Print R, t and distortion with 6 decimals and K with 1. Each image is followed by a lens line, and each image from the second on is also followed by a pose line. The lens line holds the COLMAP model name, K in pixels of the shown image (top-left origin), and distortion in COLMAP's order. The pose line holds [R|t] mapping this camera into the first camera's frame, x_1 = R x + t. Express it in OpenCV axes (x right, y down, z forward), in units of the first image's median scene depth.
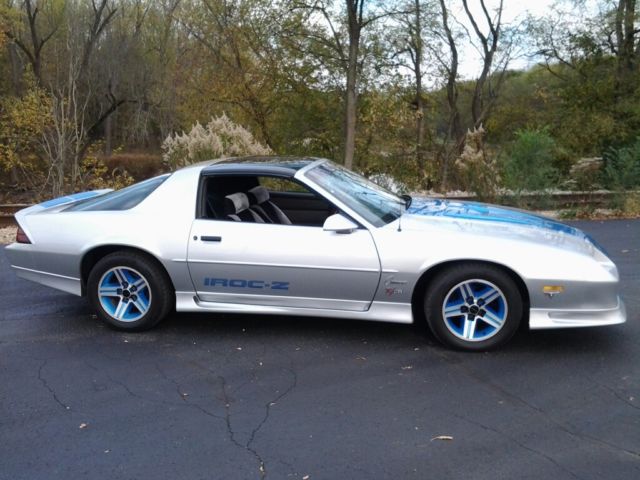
lens RADIAL K [[633.9, 0, 316.6], [0, 633.9, 237.9], [0, 0, 1]] dist [-0.003672, 0.000000]
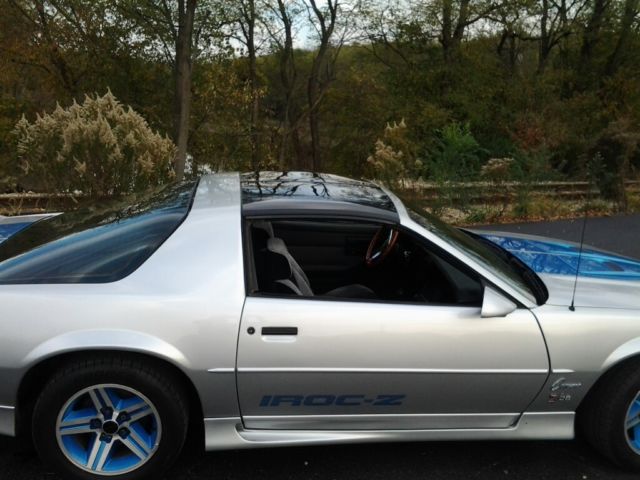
lens RADIAL K [[633.9, 0, 317.6], [0, 633.9, 240.9], [0, 0, 1]] dist [-0.003672, 0.000000]
pose [[0.944097, -0.017065, 0.329227, -0.307450], [0.001679, 0.998895, 0.046964, -0.104346], [-0.329665, -0.043786, 0.943082, 0.410752]]
